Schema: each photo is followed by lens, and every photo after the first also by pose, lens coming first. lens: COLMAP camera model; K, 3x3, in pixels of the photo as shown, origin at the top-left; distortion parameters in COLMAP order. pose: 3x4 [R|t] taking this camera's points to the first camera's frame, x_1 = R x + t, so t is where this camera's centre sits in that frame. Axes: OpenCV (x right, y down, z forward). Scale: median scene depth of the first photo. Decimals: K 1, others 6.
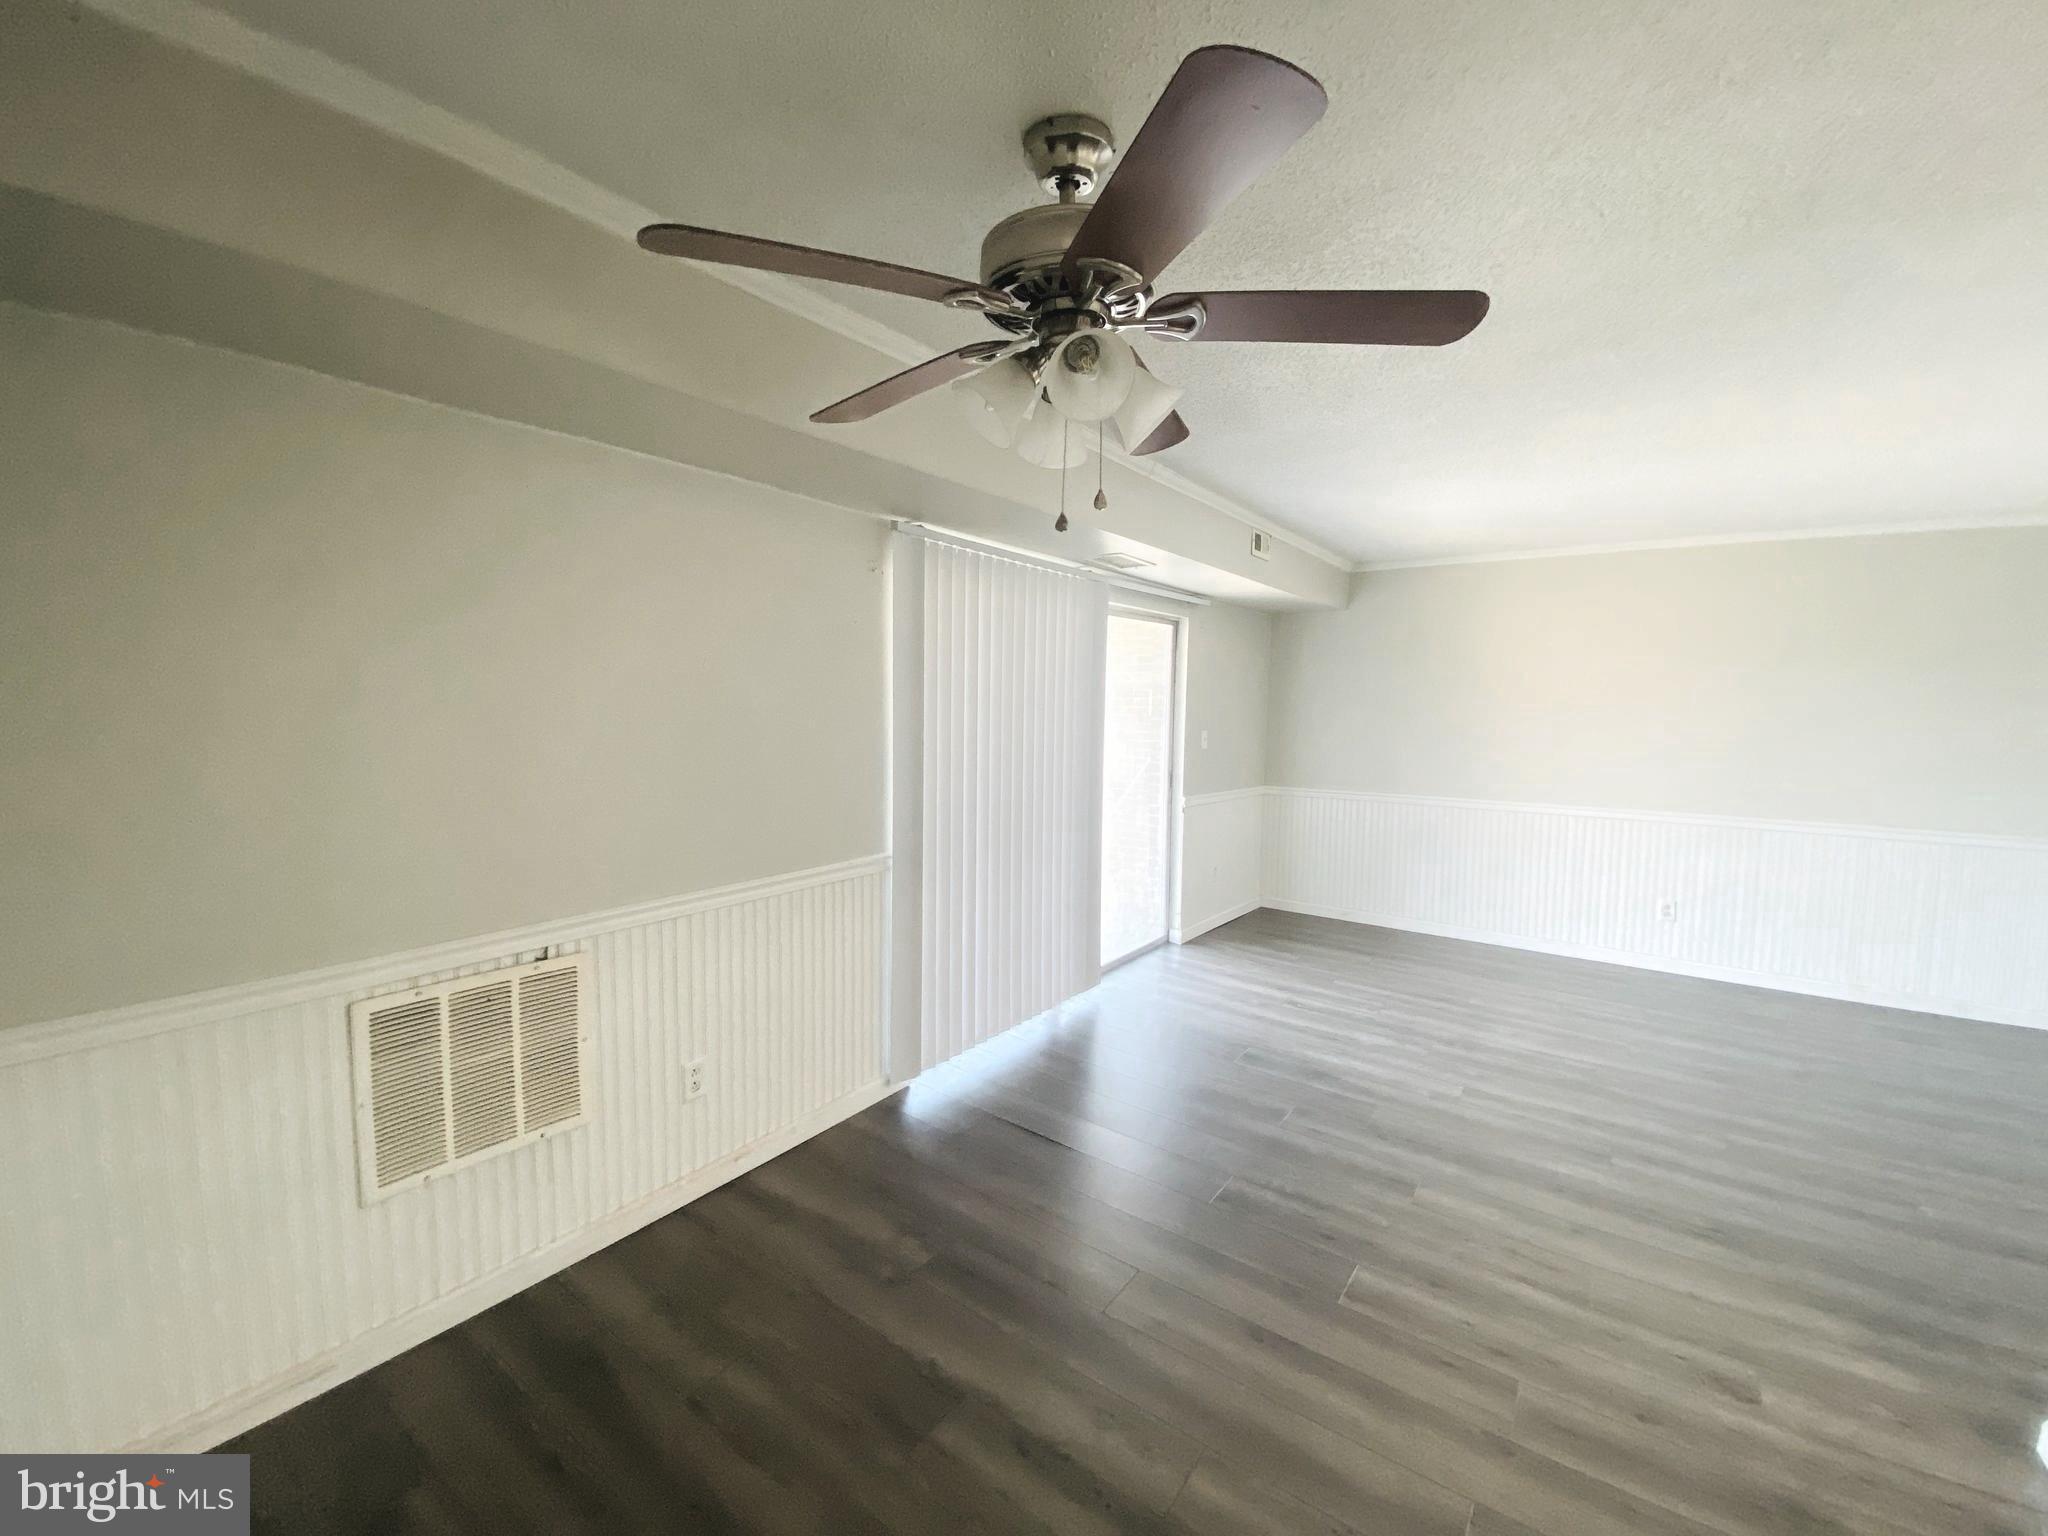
lens RADIAL K [[836.1, 0, 1024.0], [0, 836.1, 768.0], [0, 0, 1]] dist [0.017699, -0.015608]
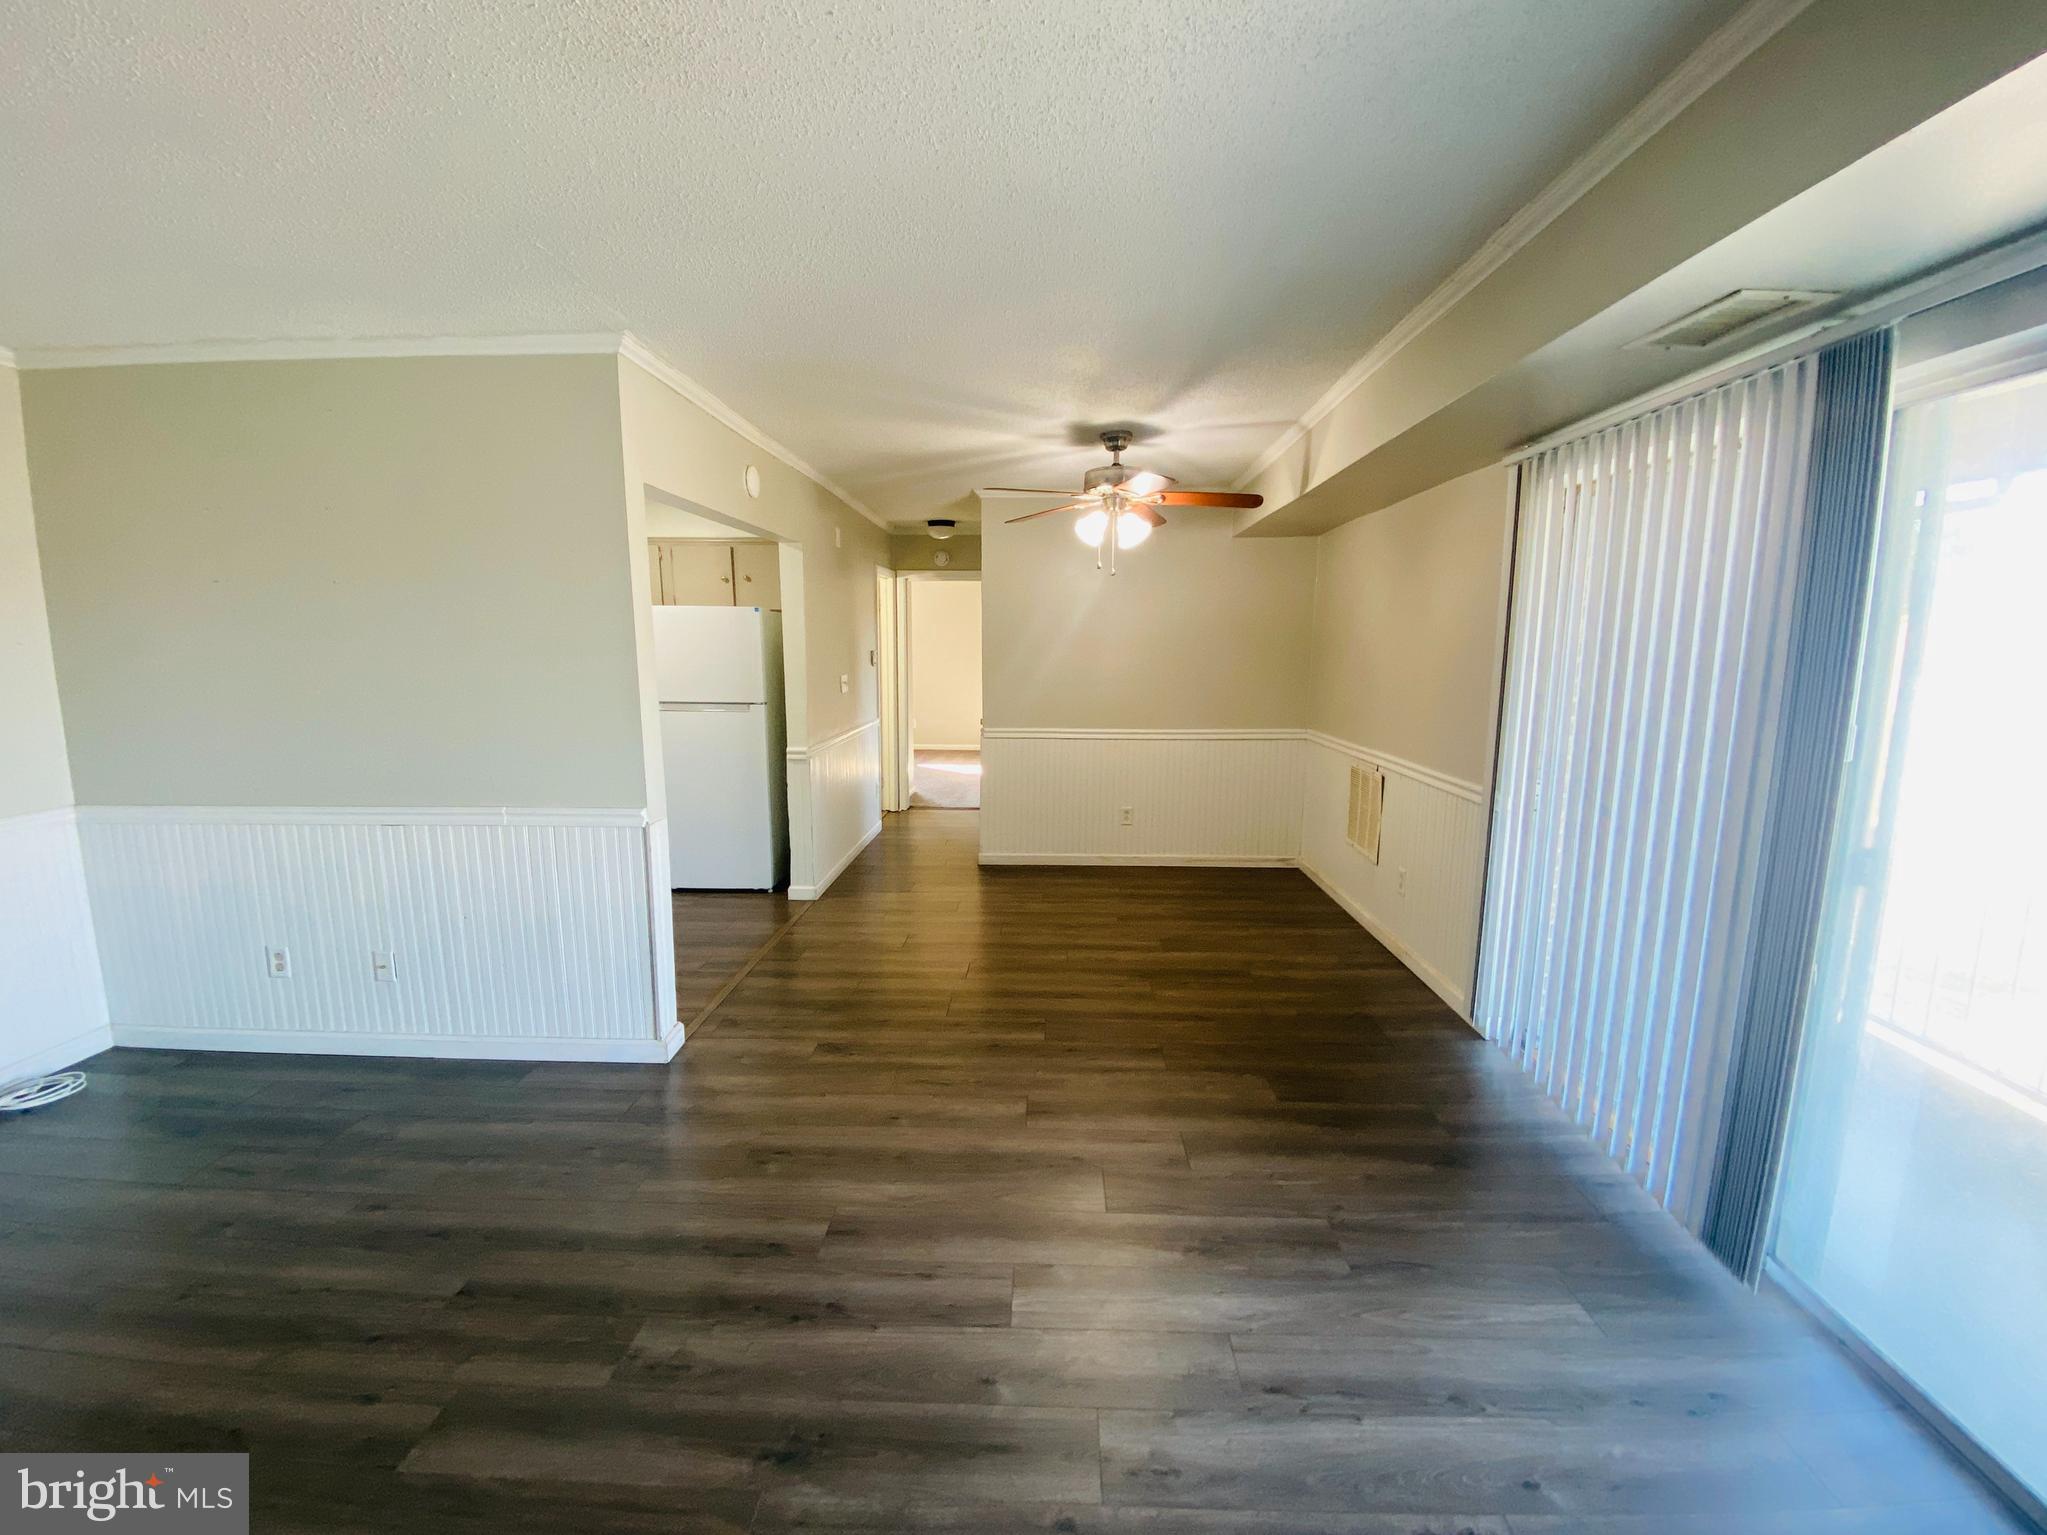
lens RADIAL K [[835.7, 0, 1023.5], [0, 835.7, 767.5], [0, 0, 1]] dist [0.017699, -0.015608]
pose [[-0.831651, 0.075168, -0.550187, 1.040147], [-0.053686, 0.975270, 0.214395, -0.131175], [0.552697, 0.207840, -0.807050, 1.804681]]
